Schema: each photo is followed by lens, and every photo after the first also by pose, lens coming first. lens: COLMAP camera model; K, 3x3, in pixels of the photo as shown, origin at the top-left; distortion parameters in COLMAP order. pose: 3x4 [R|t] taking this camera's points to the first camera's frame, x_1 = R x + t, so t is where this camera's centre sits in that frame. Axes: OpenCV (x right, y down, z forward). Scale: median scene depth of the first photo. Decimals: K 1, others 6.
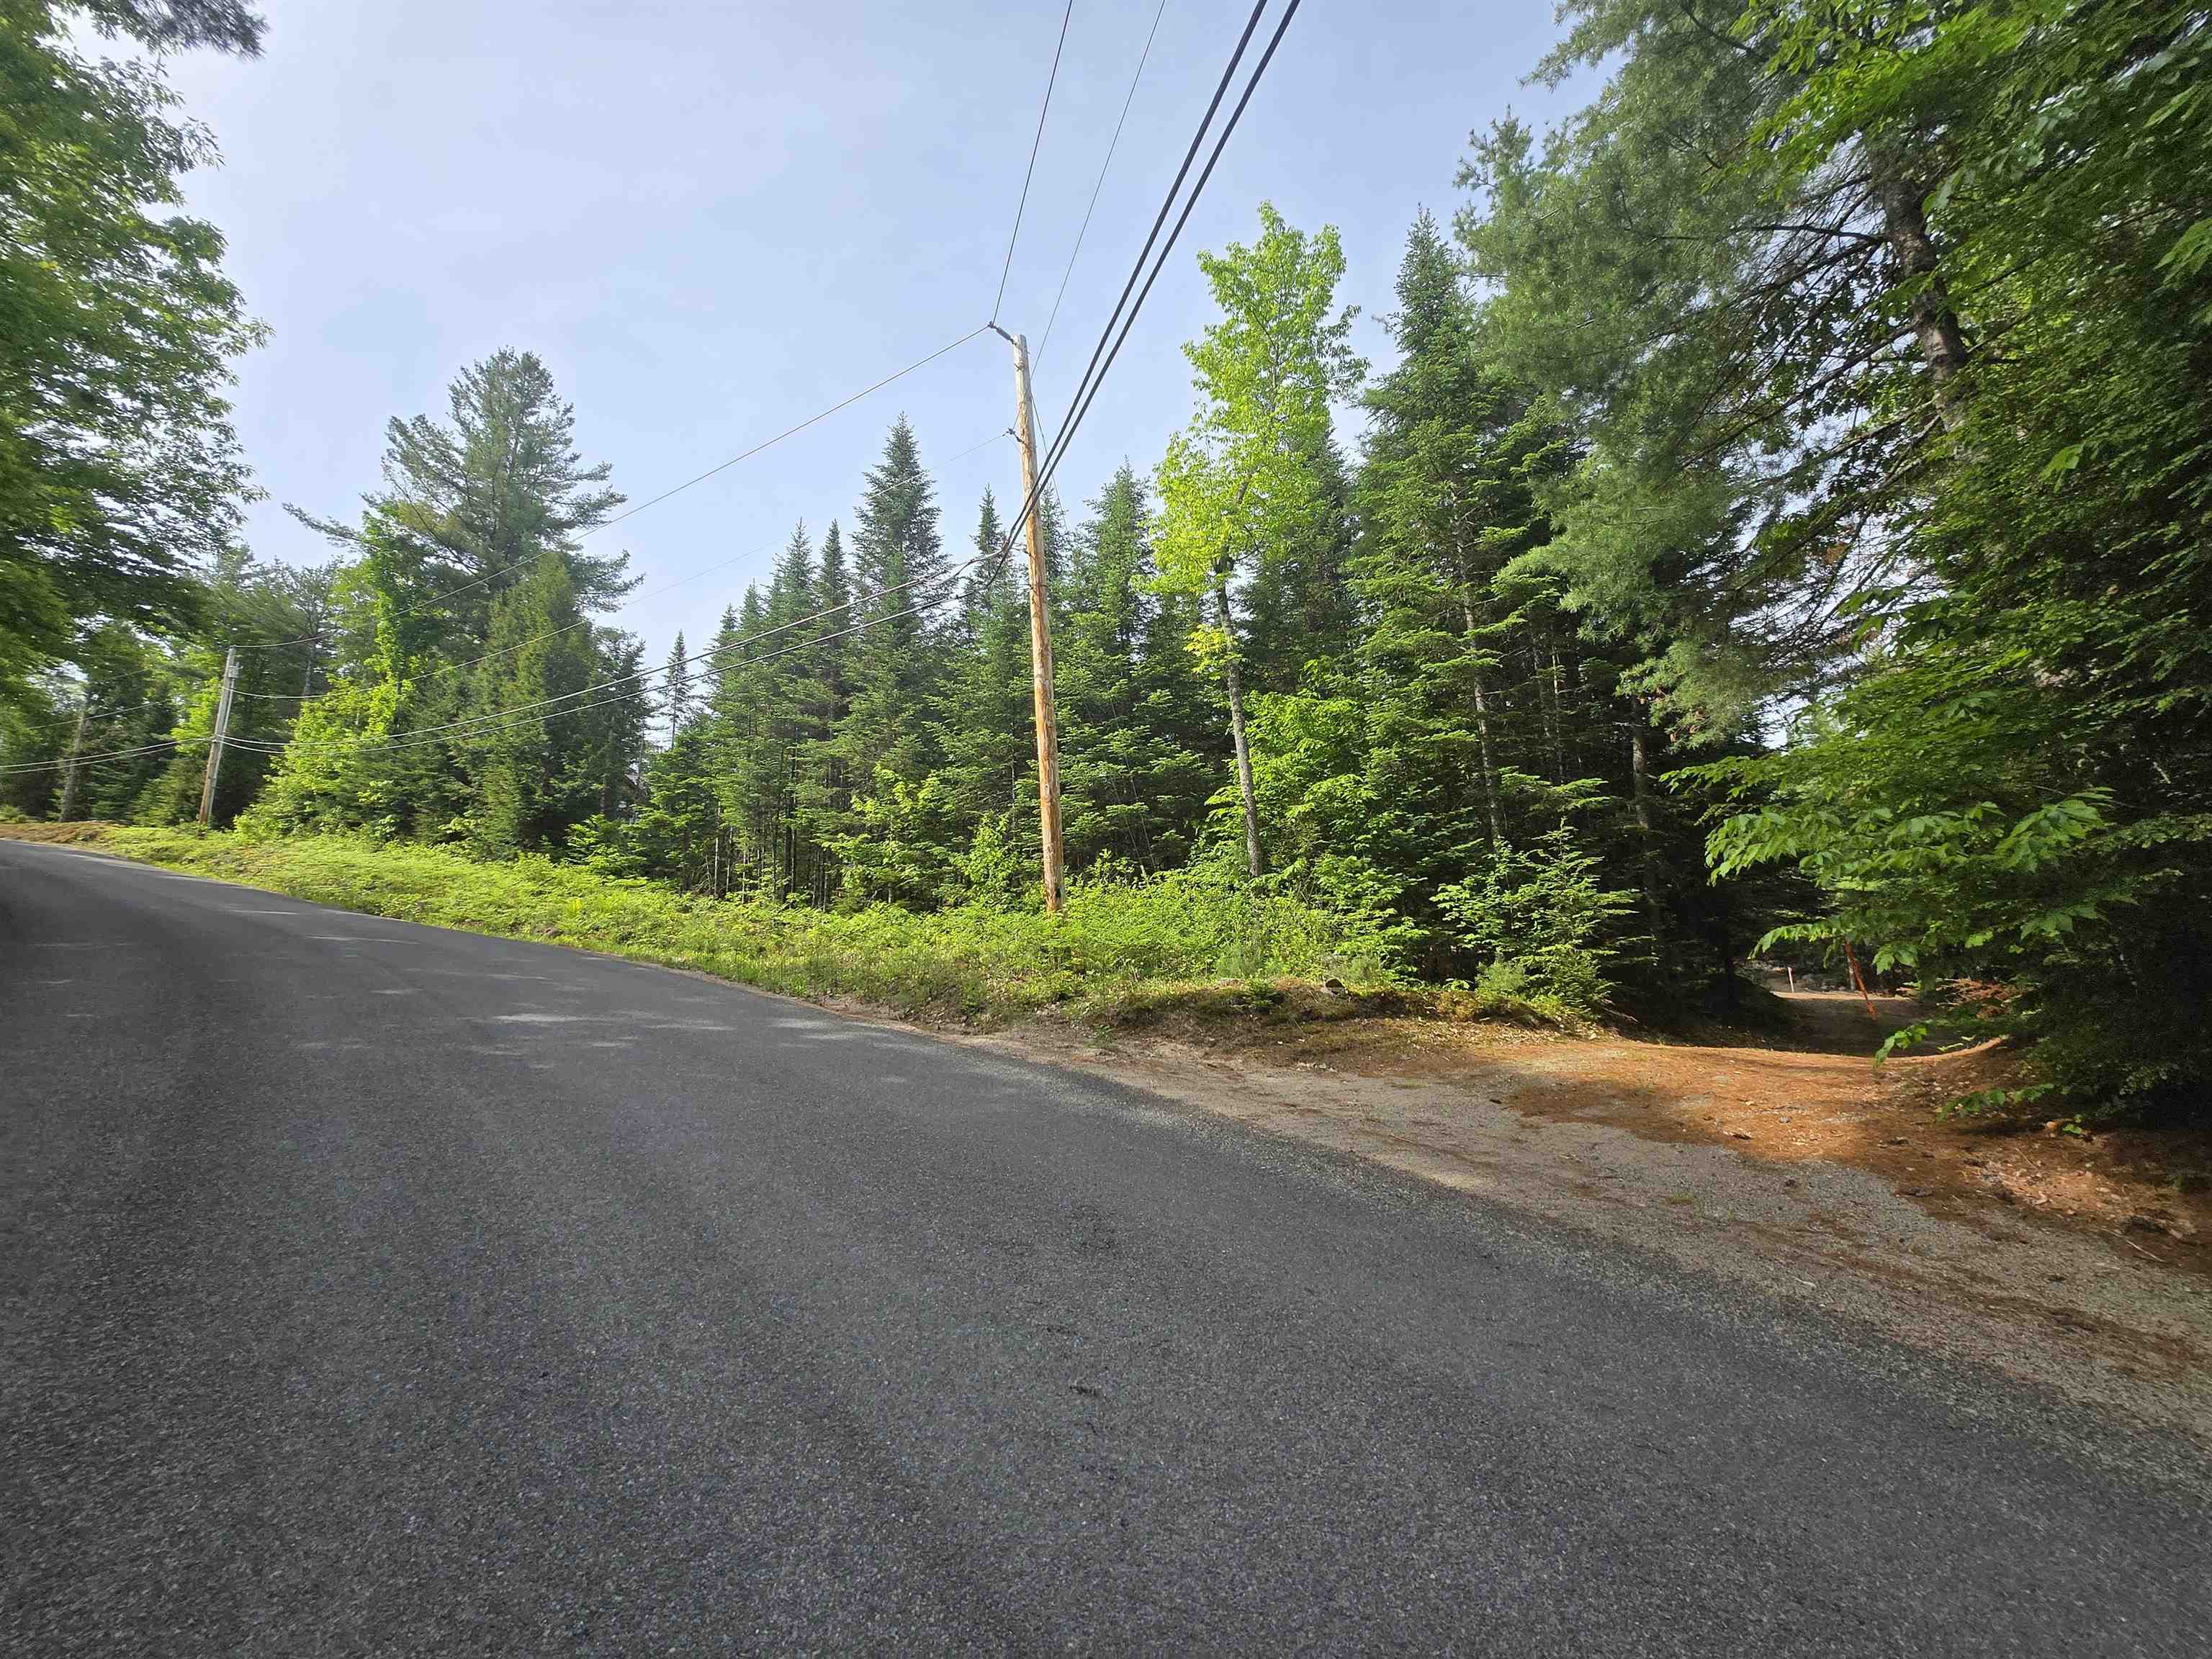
lens RADIAL K [[886.8, 0, 1108.0], [0, 886.8, 827.9], [0, 0, 1]] dist [-0.002924, -0.000296]
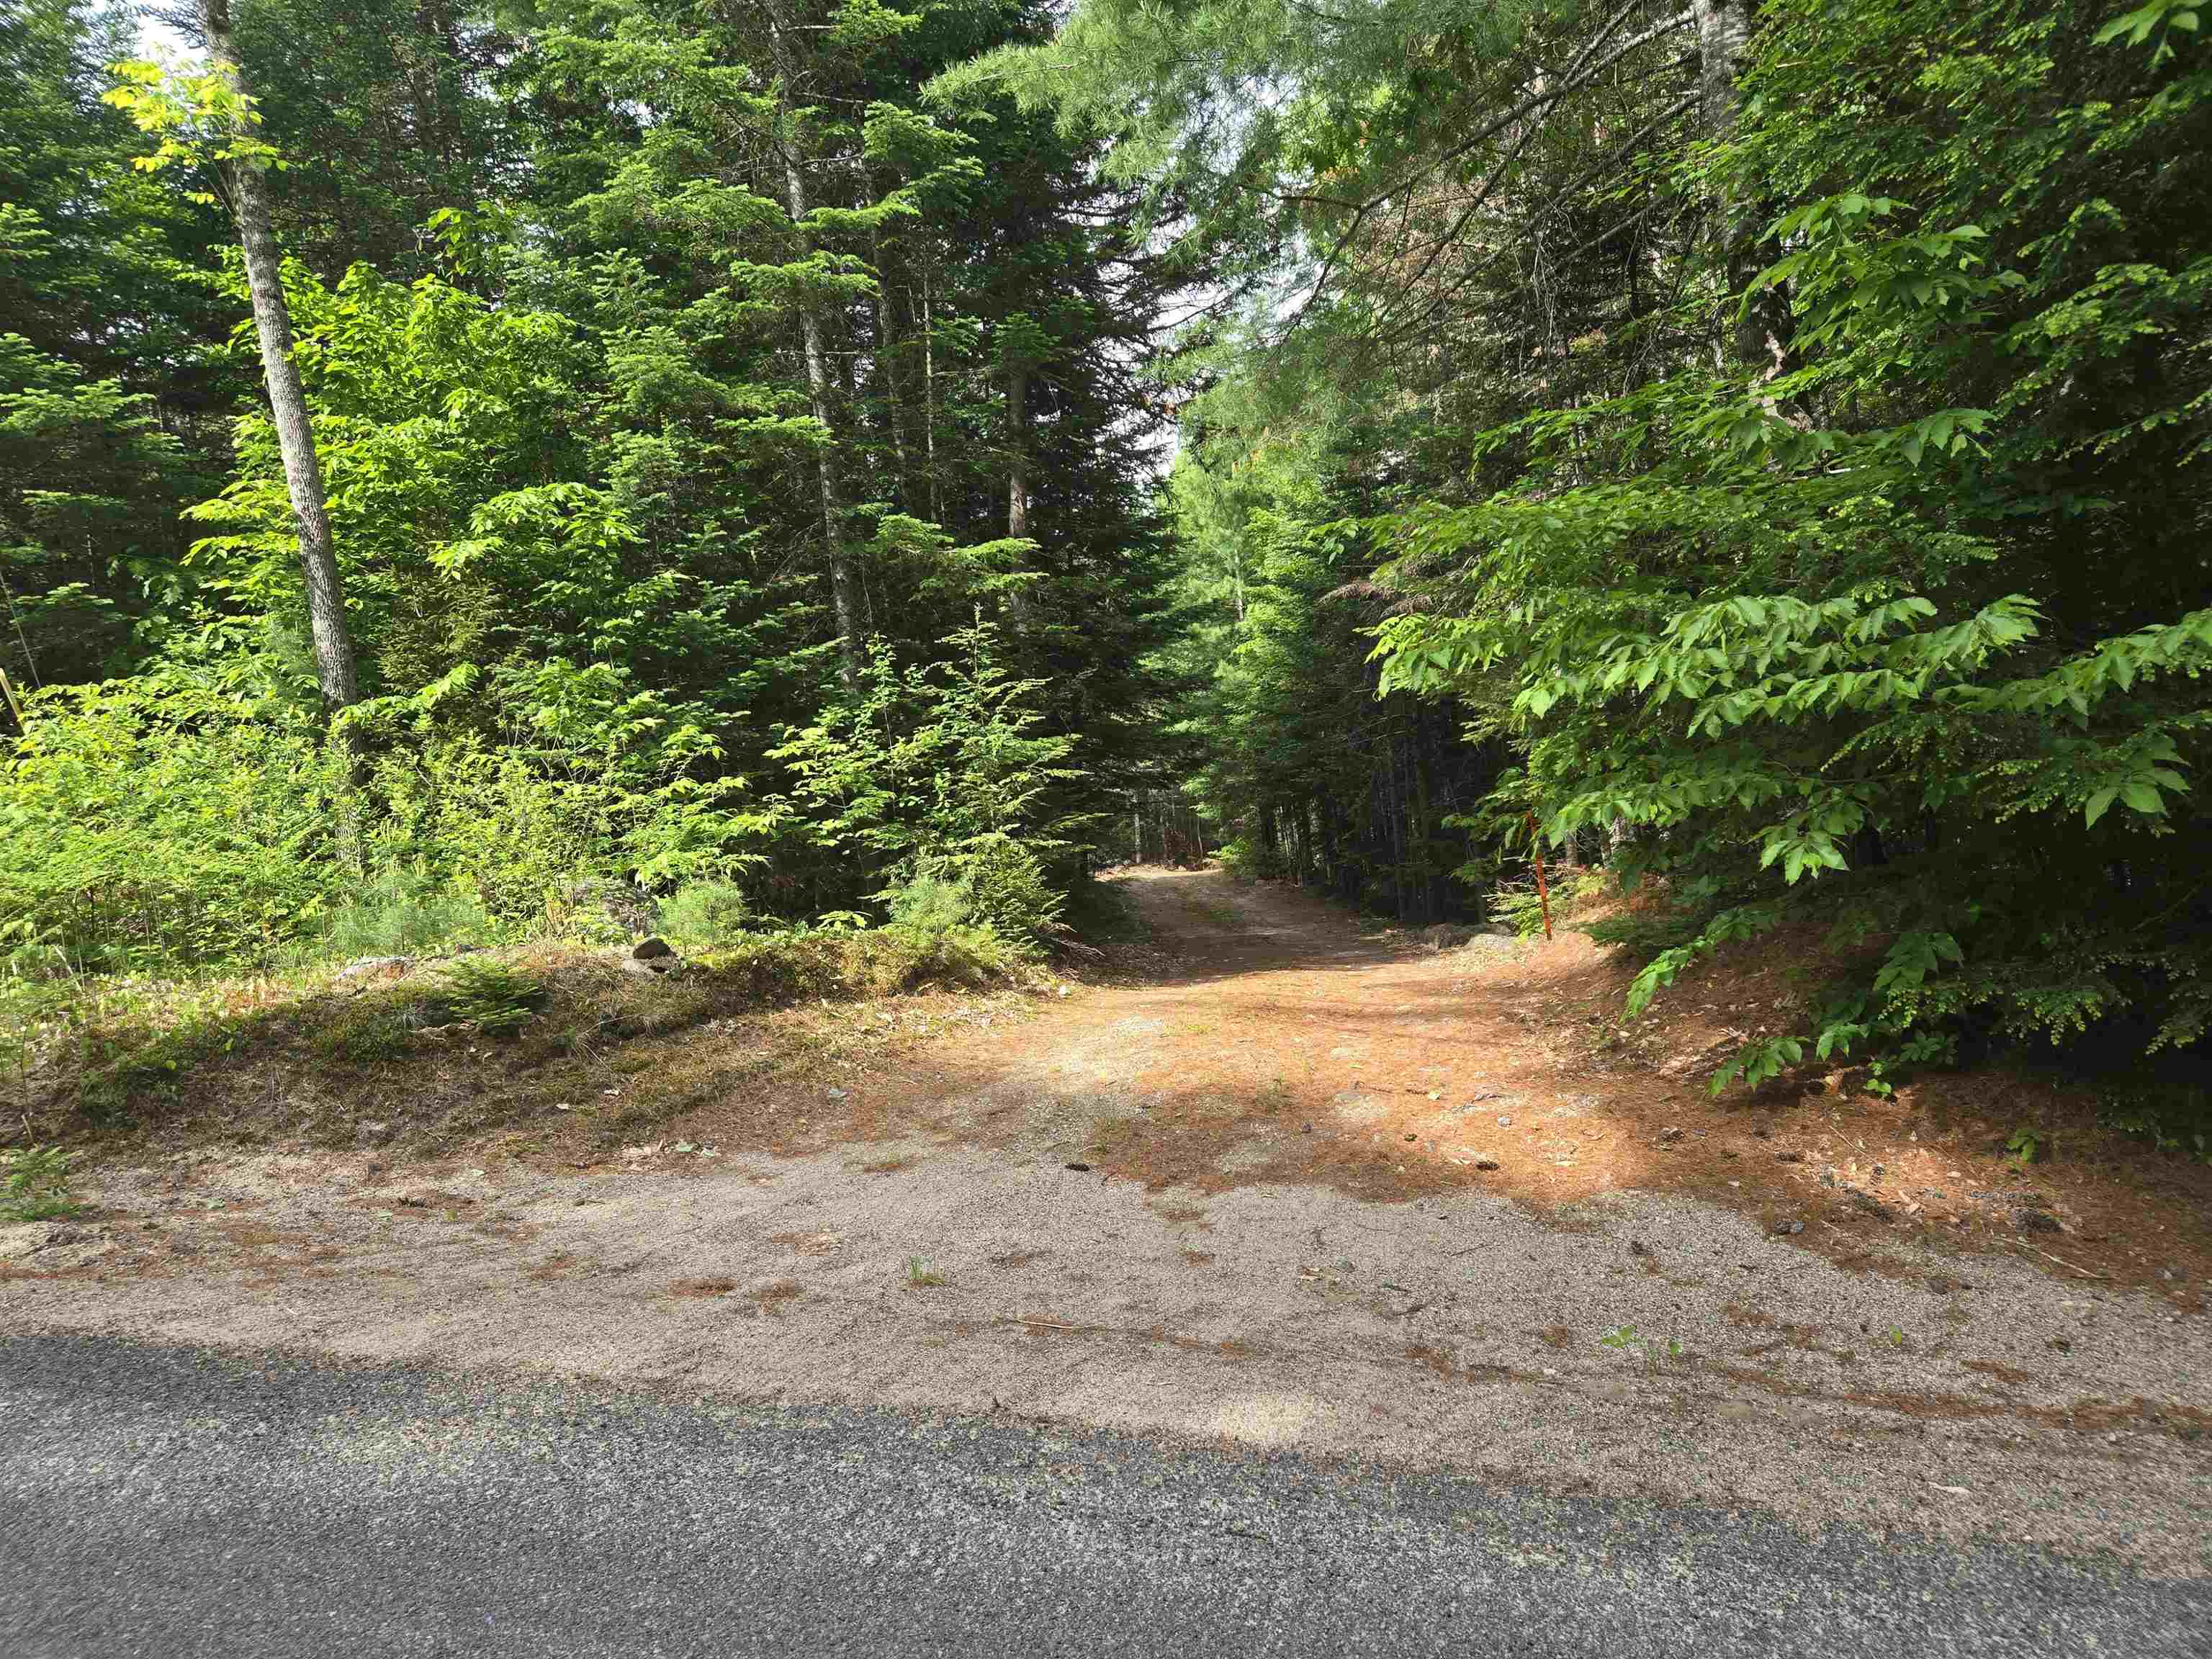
lens RADIAL K [[1514.6, 0, 1165.2], [0, 1514.6, 885.5], [0, 0, 1]] dist [0.041258, -0.021482]
pose [[0.742830, -0.067301, 0.666088, -0.046090], [-0.047665, 0.987093, 0.152892, 0.011228], [-0.667781, -0.145322, 0.730034, 0.207017]]
